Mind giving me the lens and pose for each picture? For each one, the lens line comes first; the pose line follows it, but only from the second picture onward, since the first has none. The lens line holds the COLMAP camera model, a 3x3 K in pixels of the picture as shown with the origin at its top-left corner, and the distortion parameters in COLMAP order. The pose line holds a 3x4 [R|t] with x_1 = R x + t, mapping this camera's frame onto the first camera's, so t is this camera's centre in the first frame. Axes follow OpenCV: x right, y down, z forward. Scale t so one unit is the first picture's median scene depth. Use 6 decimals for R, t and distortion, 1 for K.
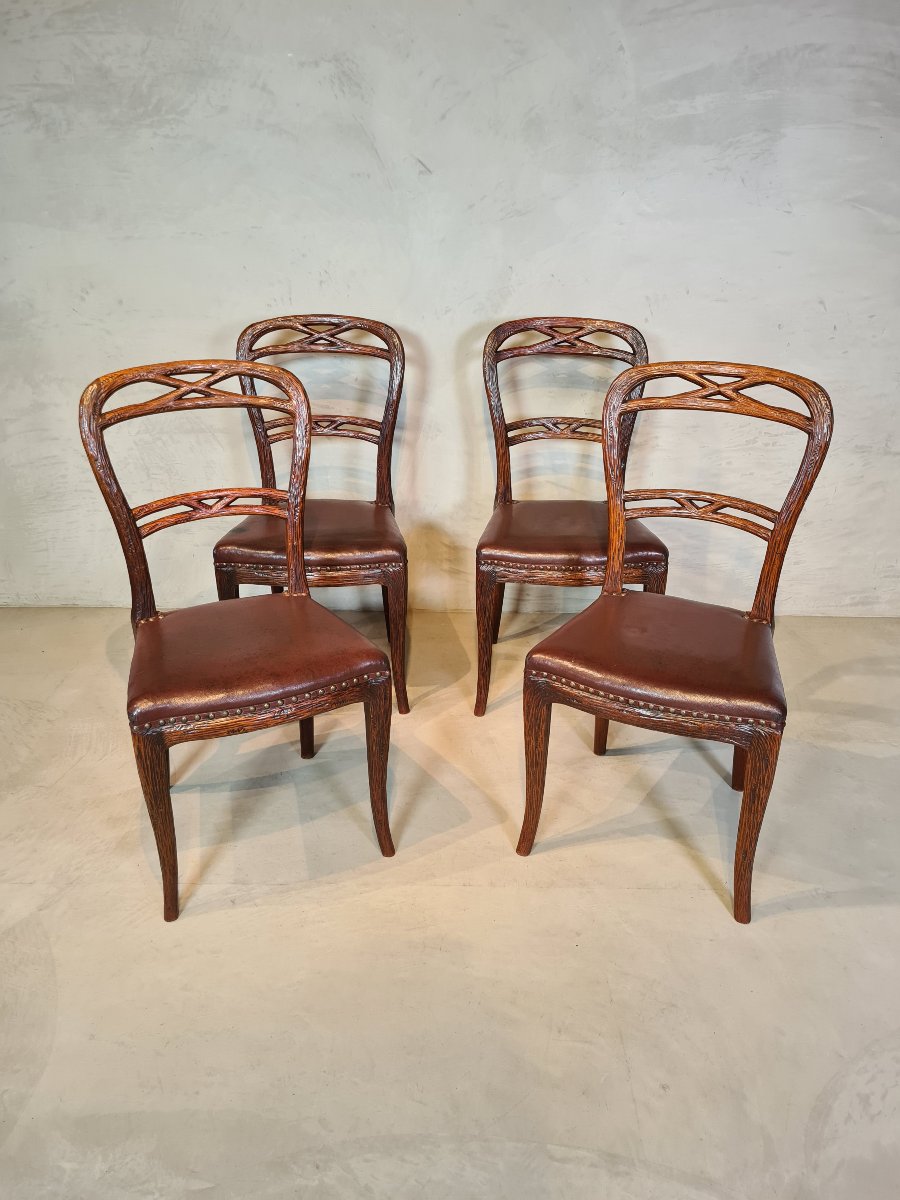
lens RADIAL K [[913.3, 0, 462.1], [0, 913.3, 590.5], [0, 0, 1]] dist [0.052687, -0.041345]
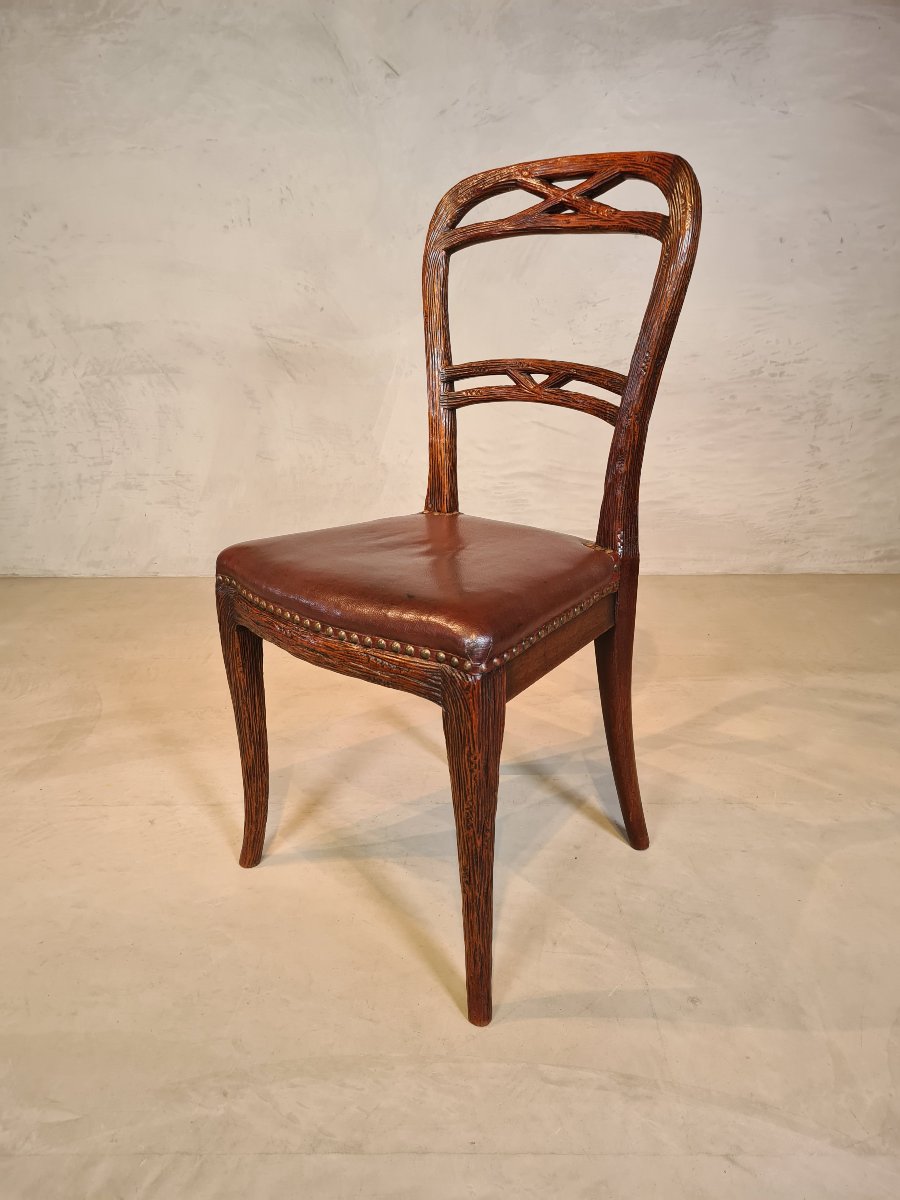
lens RADIAL K [[913.3, 0, 456.2], [0, 913.3, 597.0], [0, 0, 1]] dist [0.052687, -0.041345]
pose [[0.999850, -0.016699, -0.004530, 0.020408], [0.016124, 0.994210, -0.106235, 0.175348], [0.006278, 0.106146, 0.994331, 0.130996]]
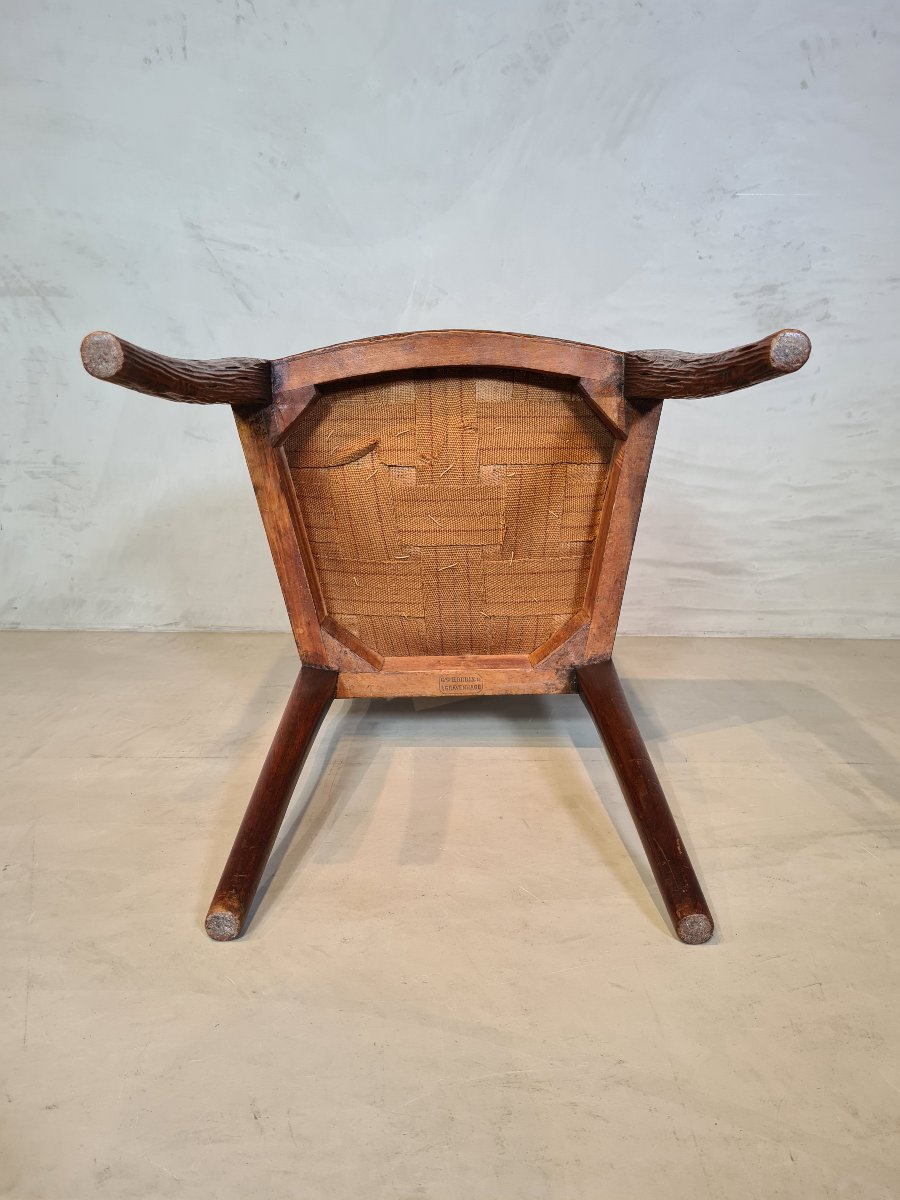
lens RADIAL K [[913.3, 0, 461.2], [0, 913.3, 591.4], [0, 0, 1]] dist [0.052687, -0.041345]
pose [[0.999997, -0.002489, 0.000892, -0.016088], [0.002632, 0.969423, -0.245384, 0.168741], [-0.000254, 0.245385, 0.969426, 0.564759]]
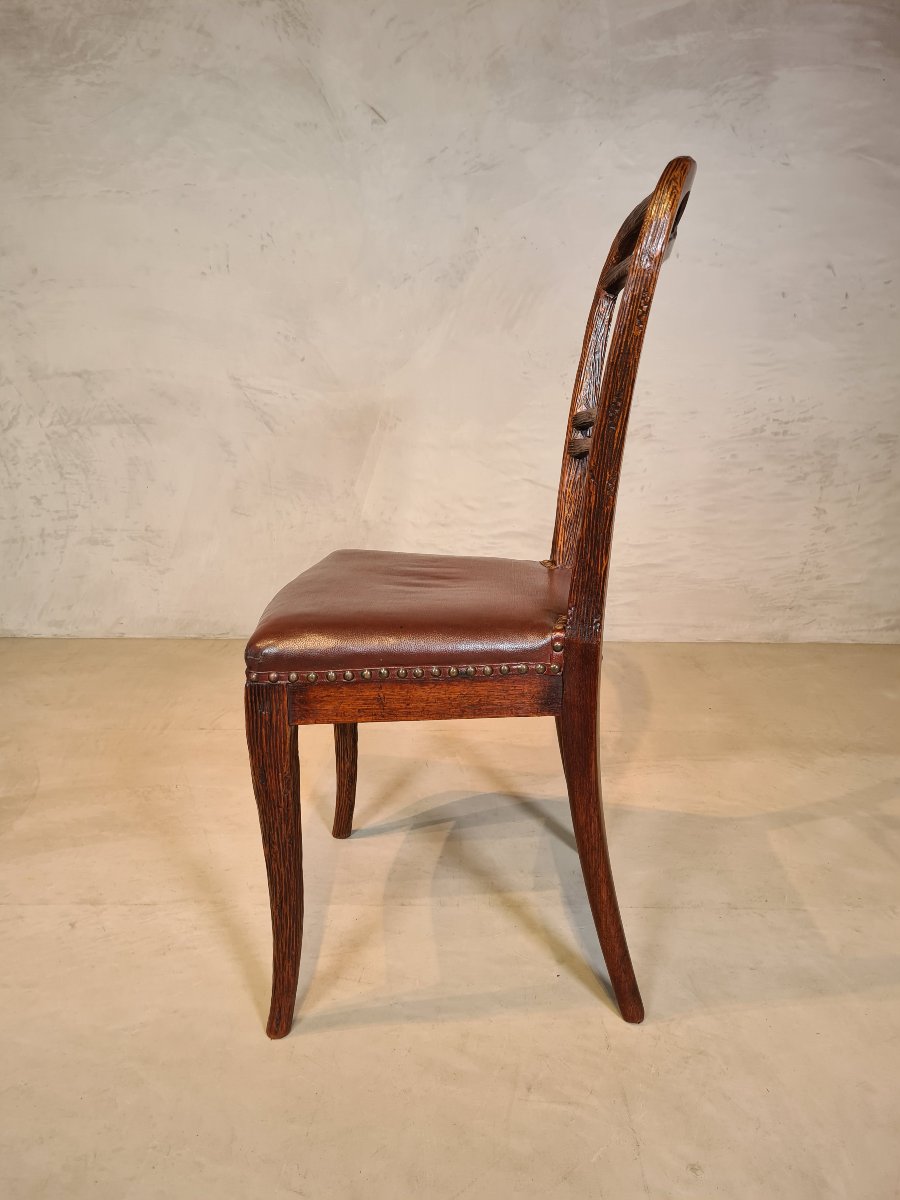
lens RADIAL K [[913.3, 0, 460.8], [0, 913.3, 601.7], [0, 0, 1]] dist [0.052687, -0.041345]
pose [[0.999987, -0.005111, -0.000648, 0.038807], [0.004934, 0.986334, -0.164685, 0.160372], [0.001481, 0.164679, 0.986346, 0.195742]]
